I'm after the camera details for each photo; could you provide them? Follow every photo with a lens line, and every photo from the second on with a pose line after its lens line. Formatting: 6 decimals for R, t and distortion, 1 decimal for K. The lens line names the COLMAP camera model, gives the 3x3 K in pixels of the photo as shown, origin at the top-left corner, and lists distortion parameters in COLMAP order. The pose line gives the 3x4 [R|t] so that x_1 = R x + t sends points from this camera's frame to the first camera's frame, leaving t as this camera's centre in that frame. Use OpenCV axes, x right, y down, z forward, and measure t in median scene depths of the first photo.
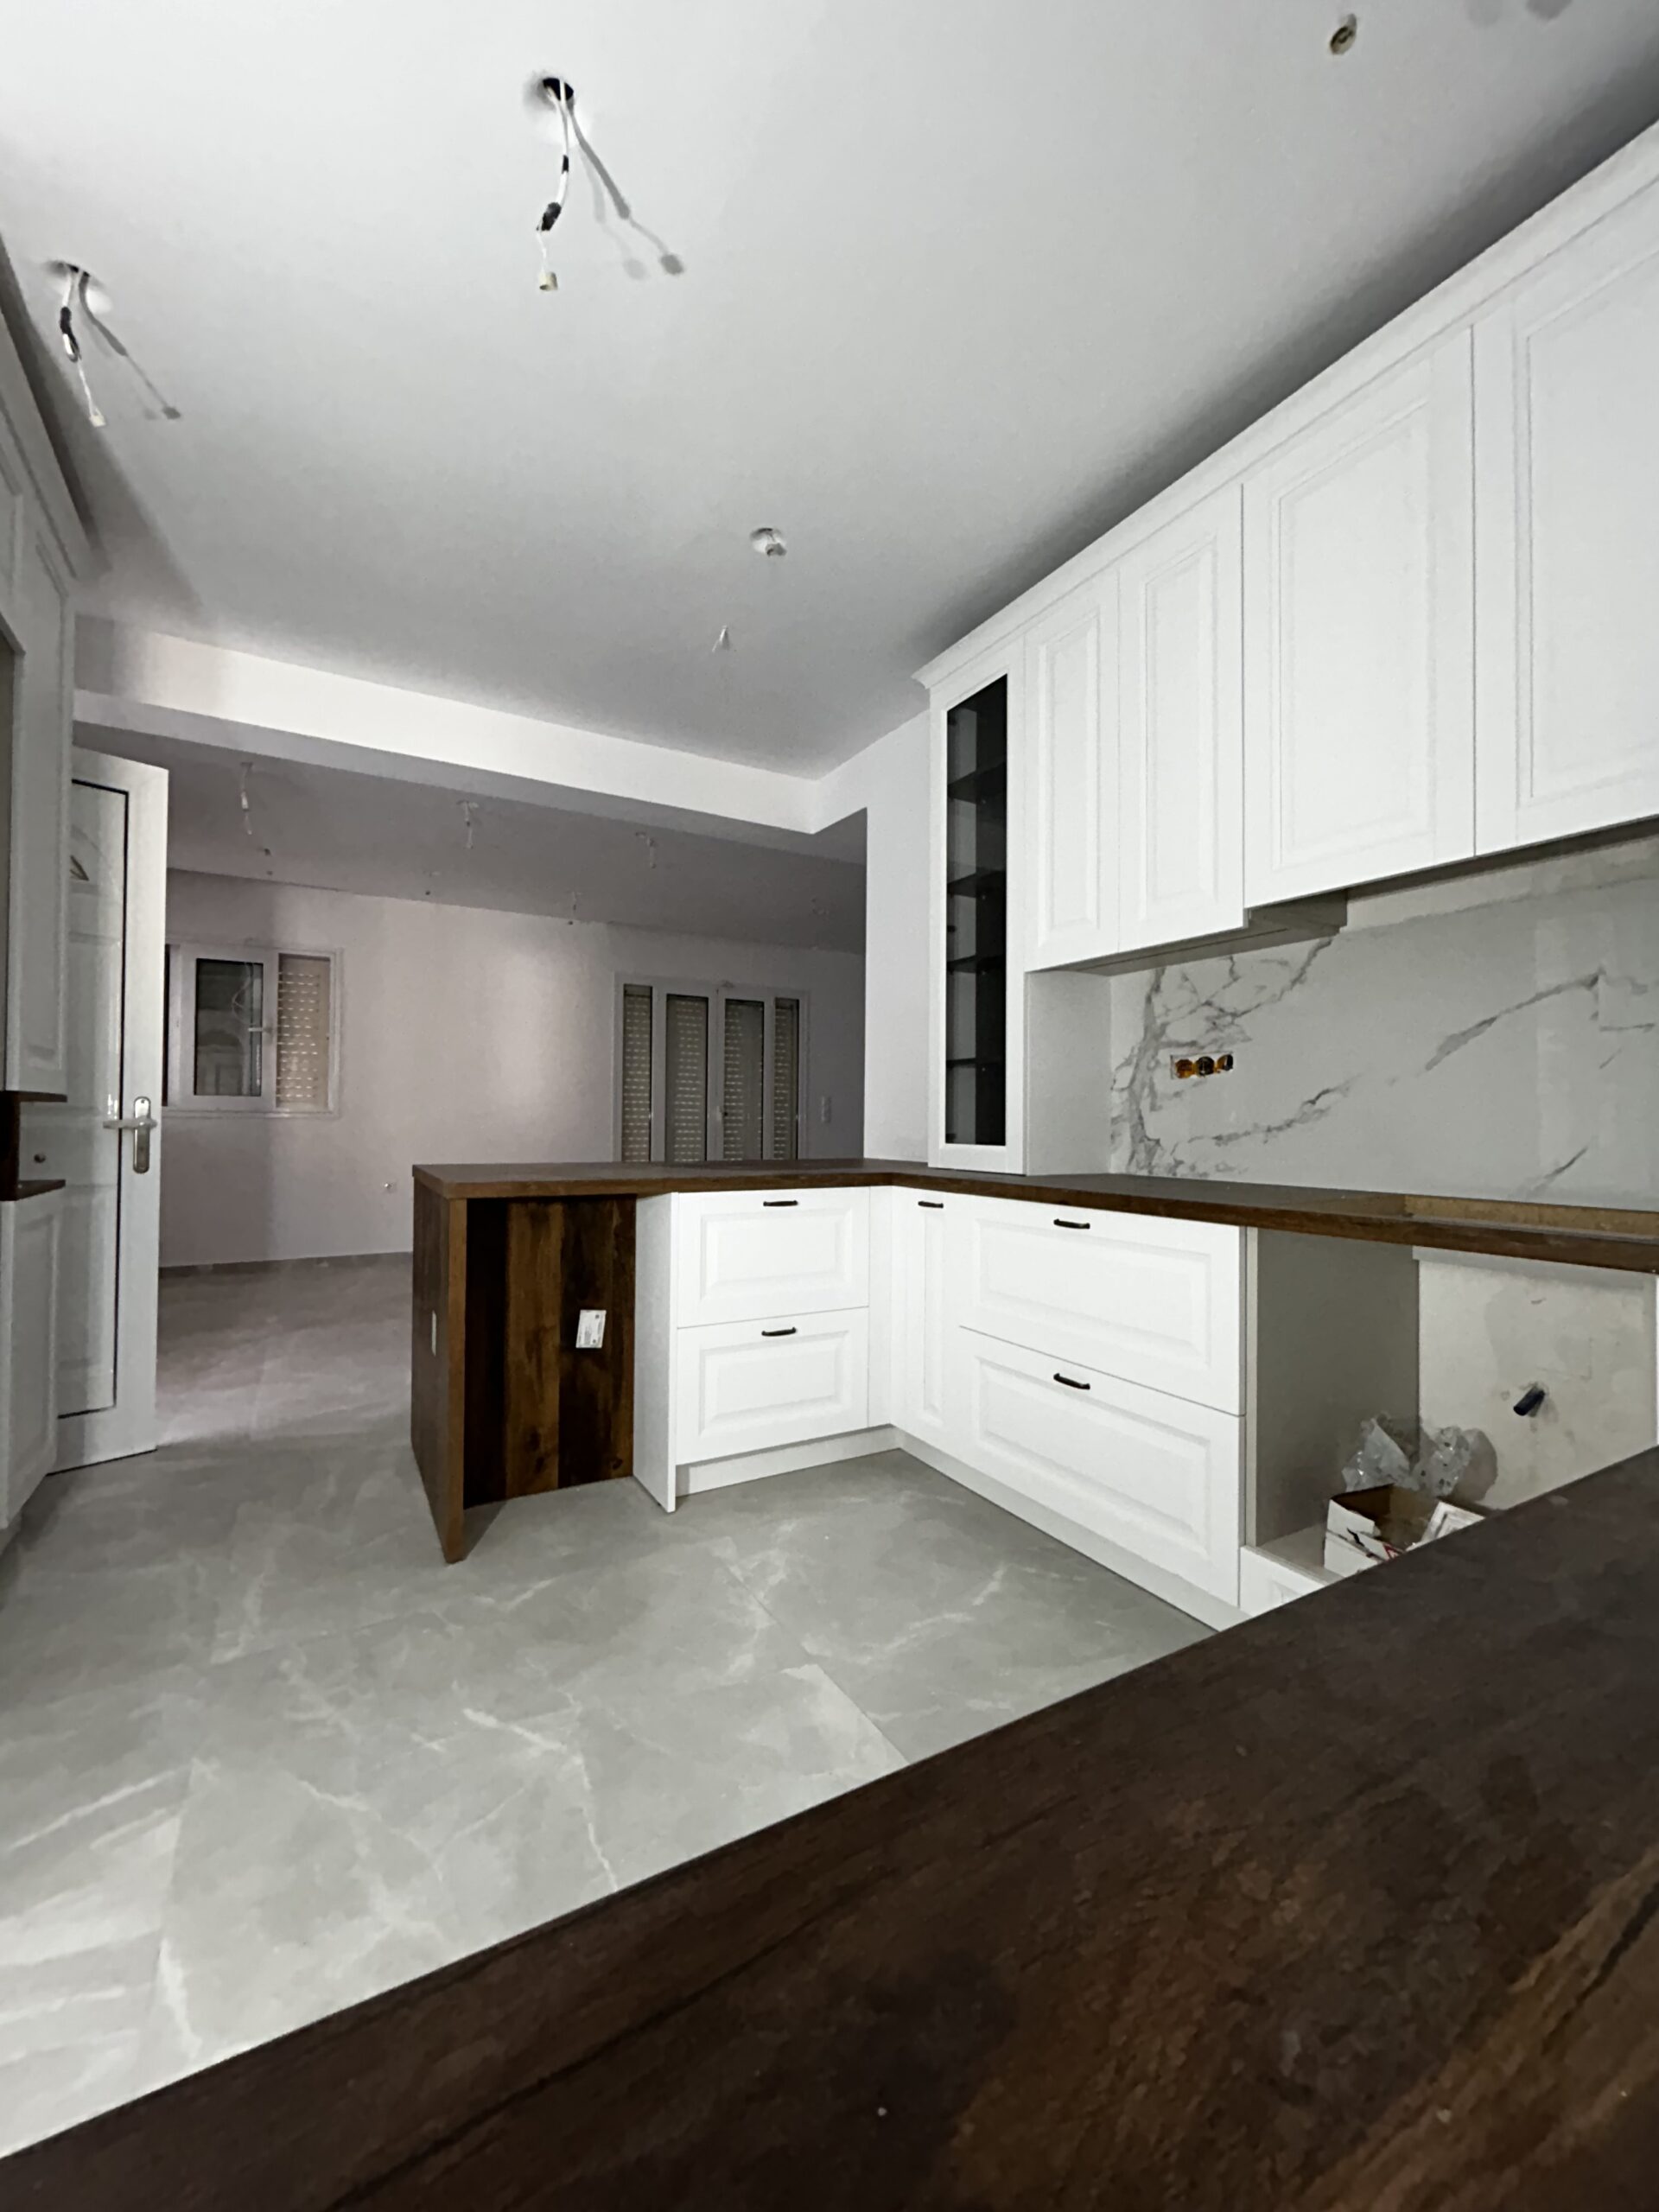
lens RADIAL K [[892.2, 0, 831.2], [0, 892.2, 1111.4], [0, 0, 1]] dist [-0.000462, 0.001031]
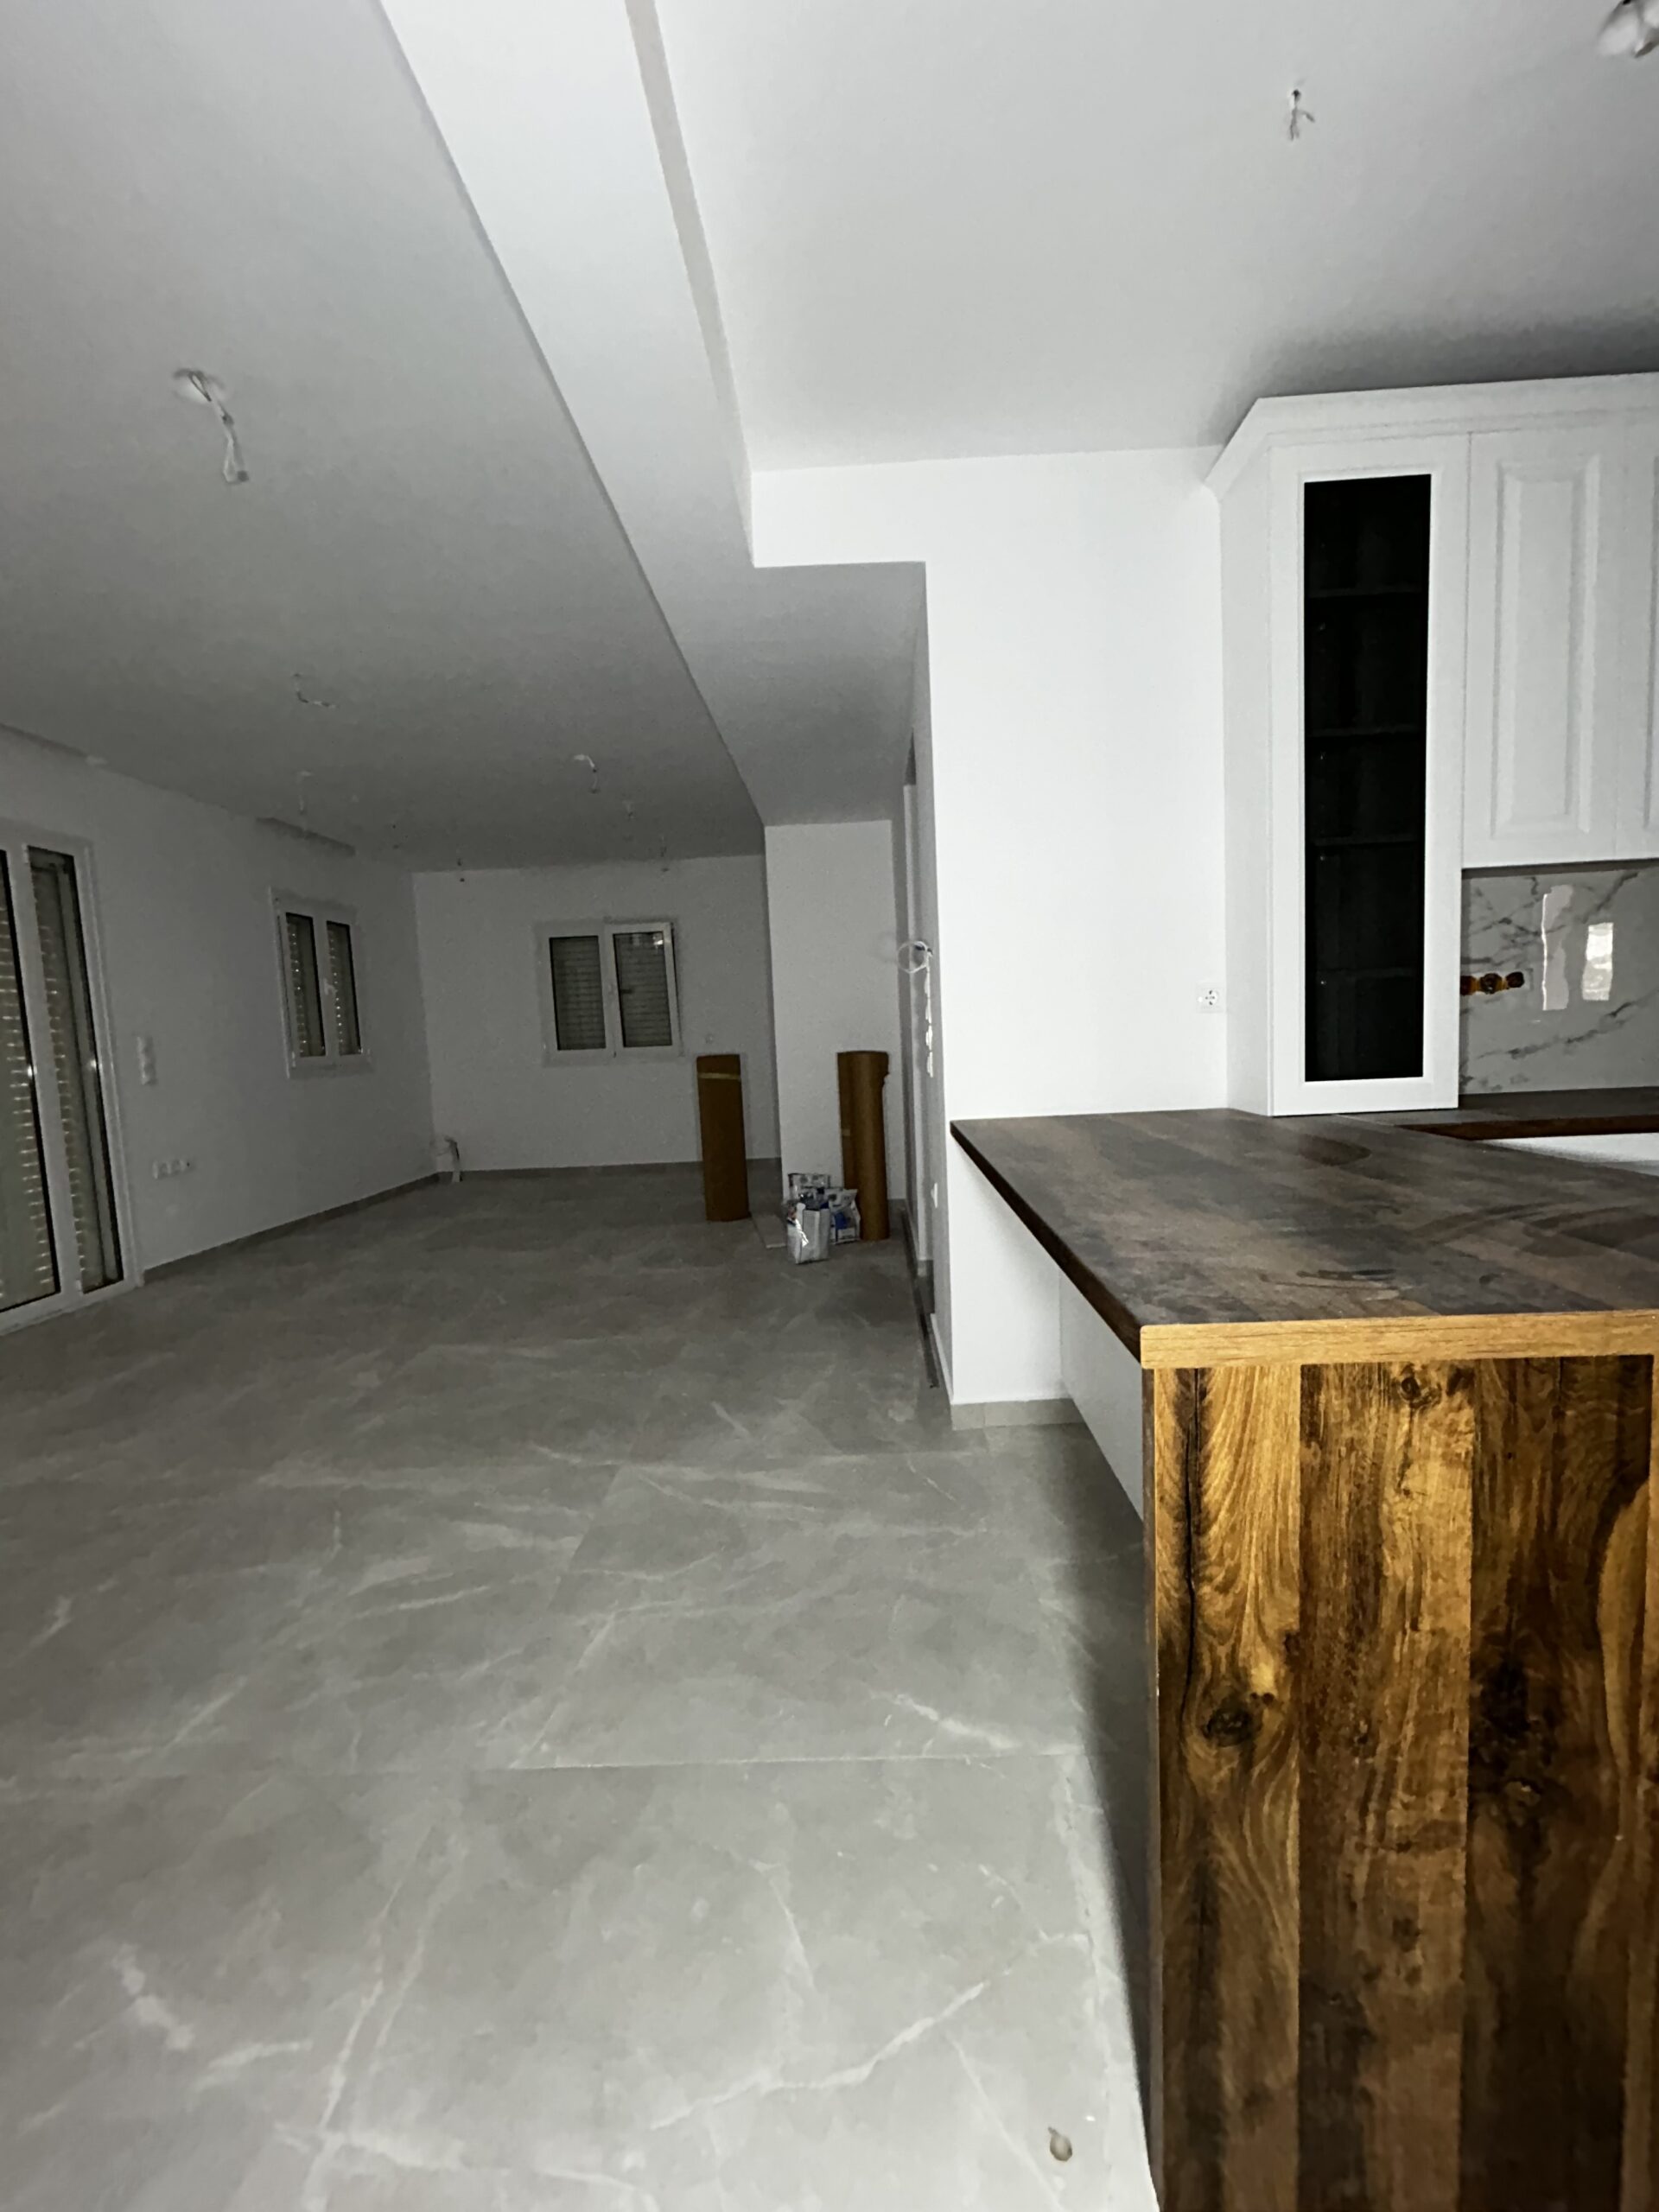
lens RADIAL K [[892.2, 0, 831.5], [0, 892.2, 1107.9], [0, 0, 1]] dist [-0.000462, 0.001031]
pose [[0.529364, -0.108652, 0.841409, -0.828039], [0.040141, 0.993862, 0.103084, -0.042183], [-0.847445, -0.020794, 0.530476, 1.053315]]
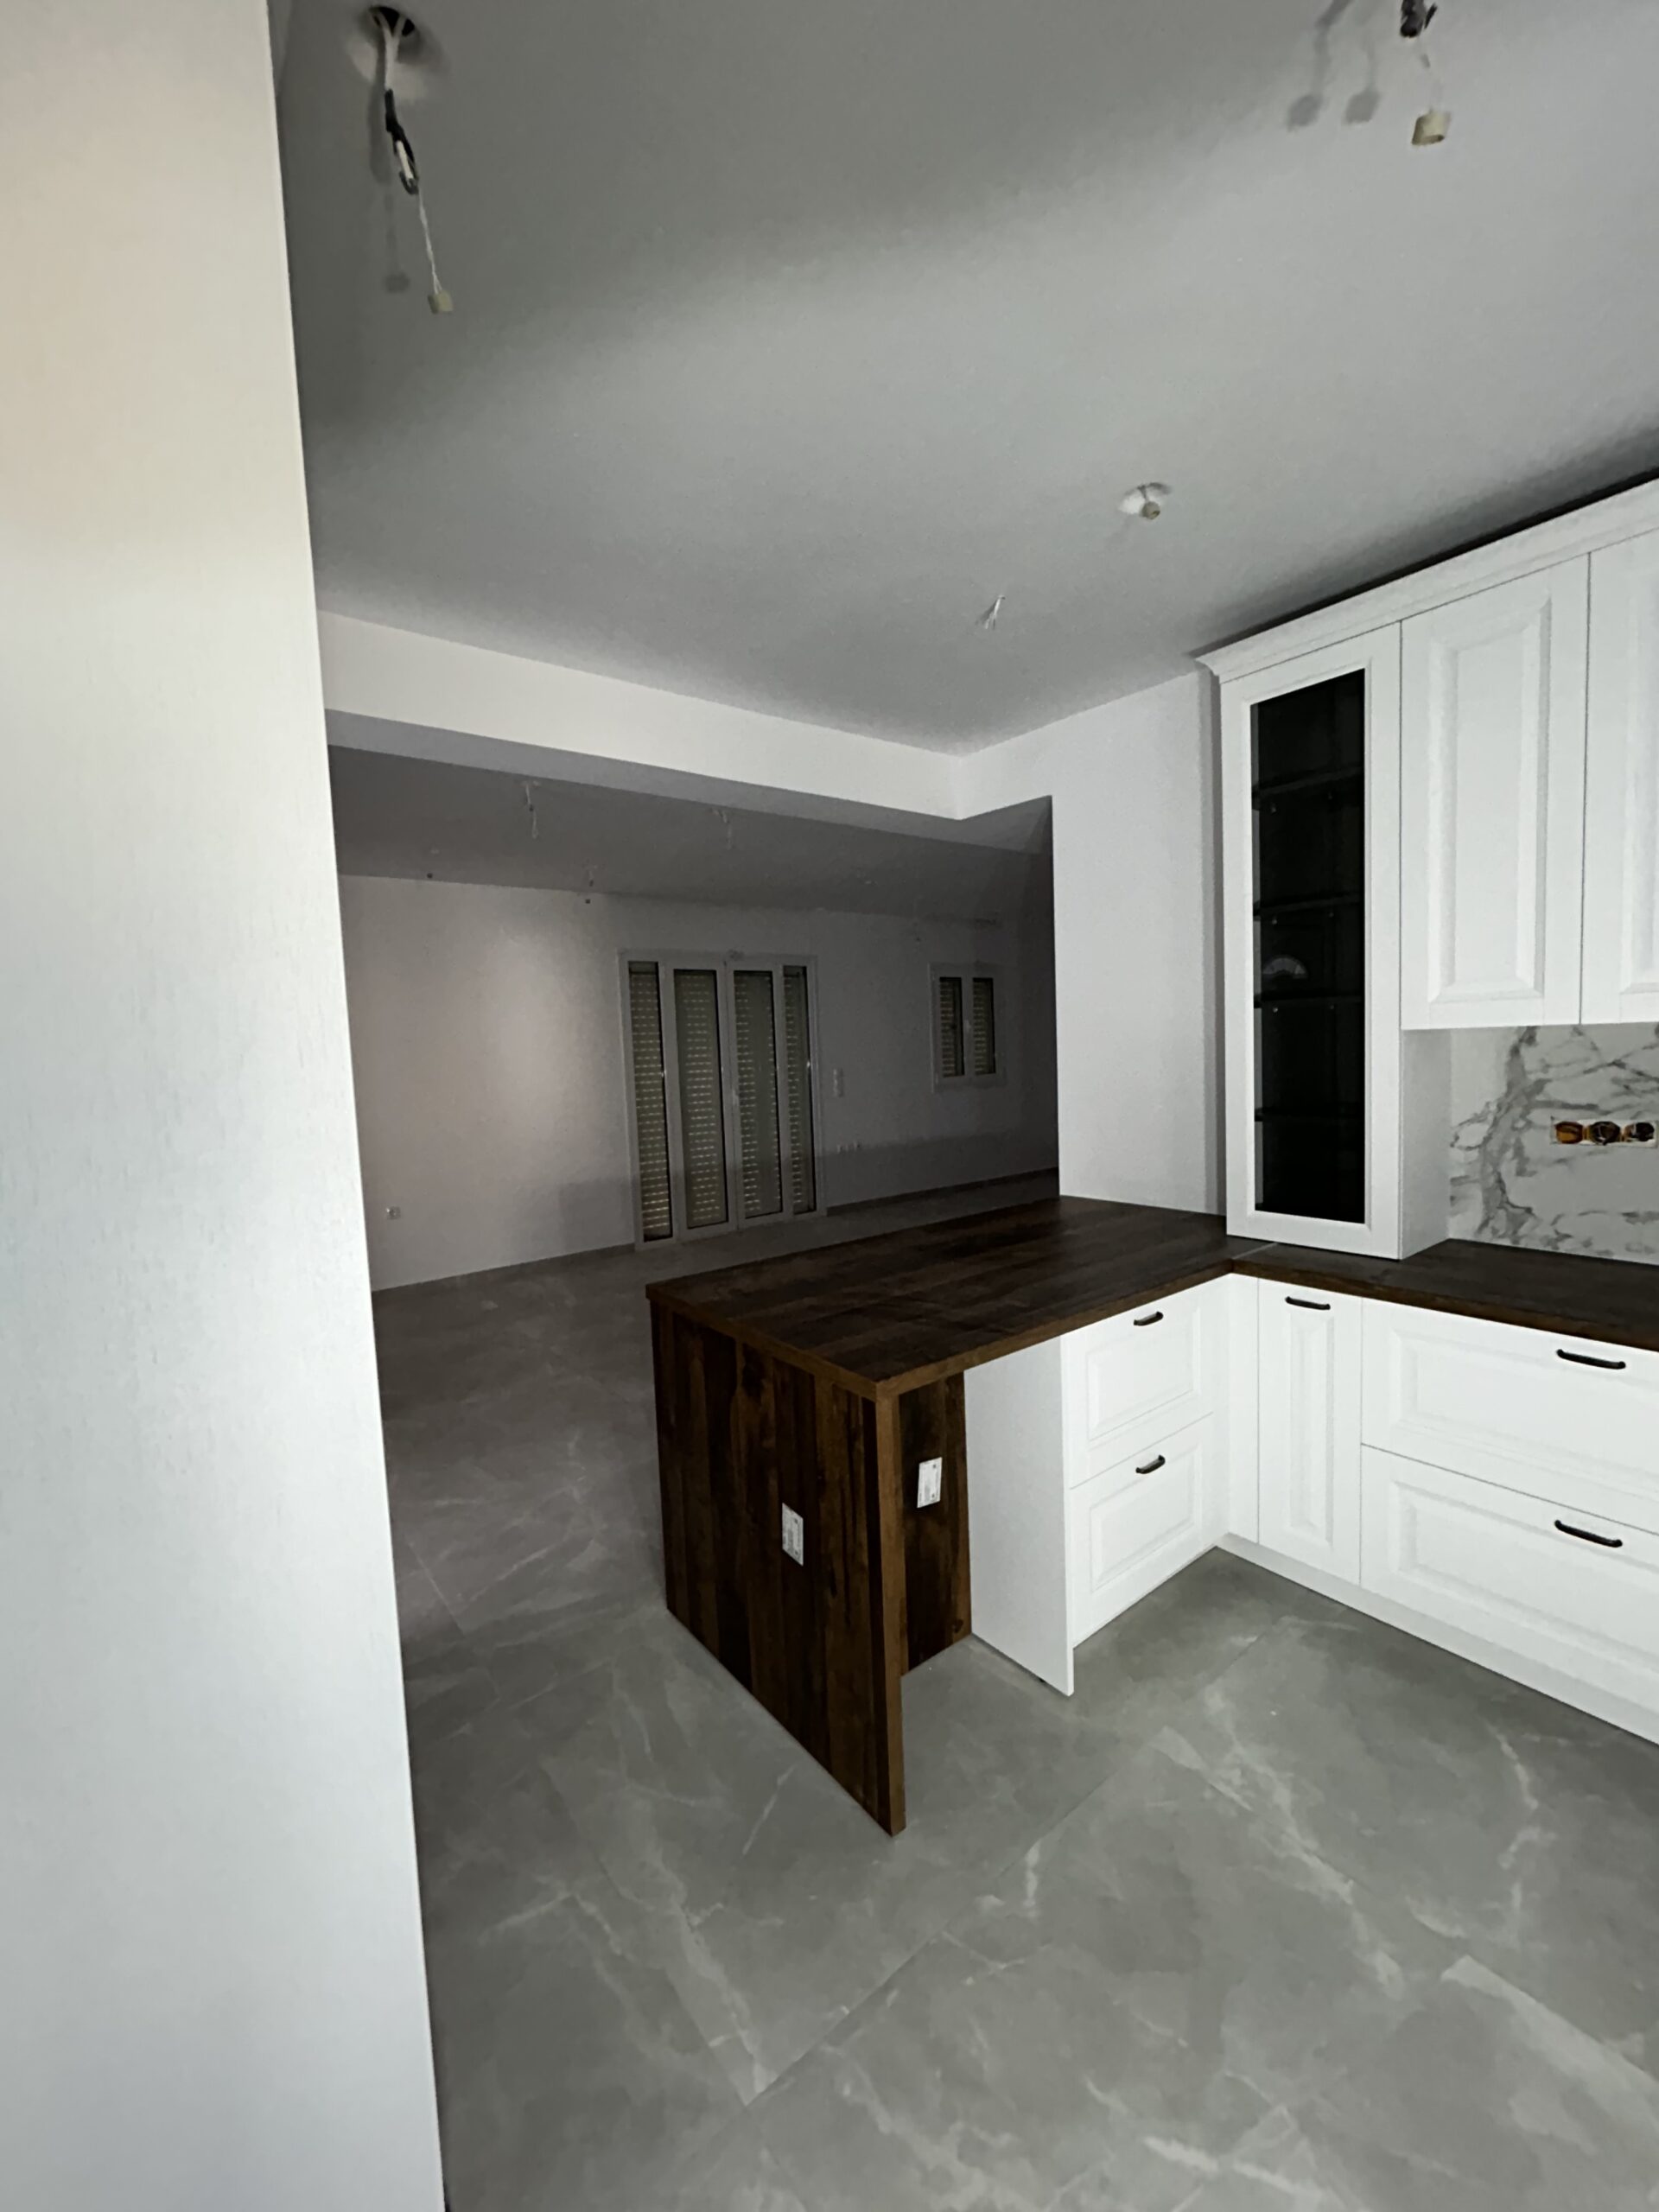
lens RADIAL K [[892.2, 0, 834.2], [0, 892.2, 1110.7], [0, 0, 1]] dist [-0.000462, 0.001031]
pose [[0.989143, -0.058366, 0.134865, -0.449506], [0.046557, 0.994932, 0.089118, -0.181123], [-0.139383, -0.081871, 0.986848, 0.215410]]
